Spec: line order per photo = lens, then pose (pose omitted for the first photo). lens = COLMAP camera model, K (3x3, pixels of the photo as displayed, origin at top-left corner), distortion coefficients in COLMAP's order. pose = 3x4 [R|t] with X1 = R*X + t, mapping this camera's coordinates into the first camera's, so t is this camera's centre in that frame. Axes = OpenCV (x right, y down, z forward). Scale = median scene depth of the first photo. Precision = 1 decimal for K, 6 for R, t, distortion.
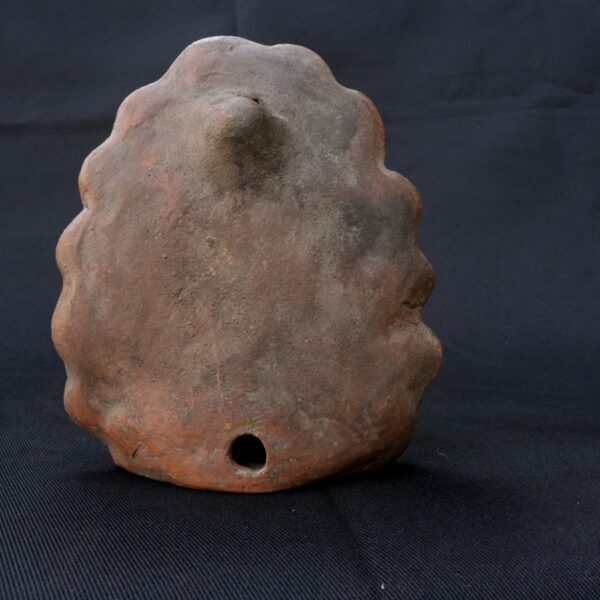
lens RADIAL K [[604.0, 0, 300.0], [0, 604.0, 300.0], [0, 0, 1]] dist [-0.111286, 0.101600]
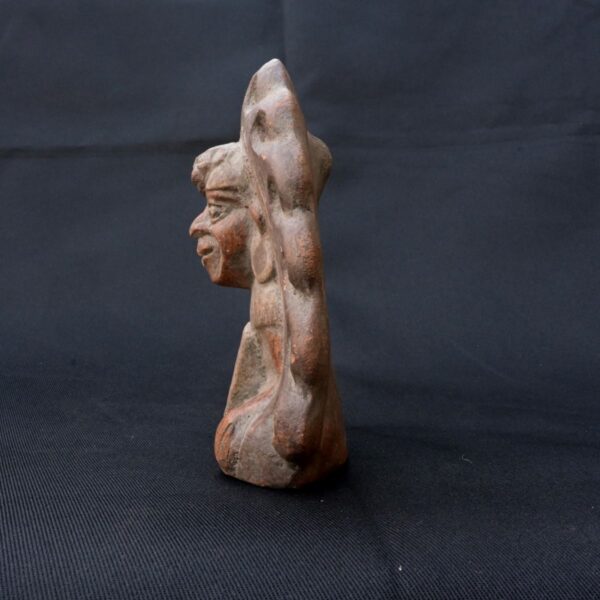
lens RADIAL K [[604.0, 0, 300.0], [0, 604.0, 300.0], [0, 0, 1]] dist [-0.111286, 0.101600]
pose [[0.997094, 0.023004, -0.072618, 0.023036], [-0.025817, 0.998942, -0.038047, 0.034965], [0.071666, 0.039812, 0.996634, -0.123229]]
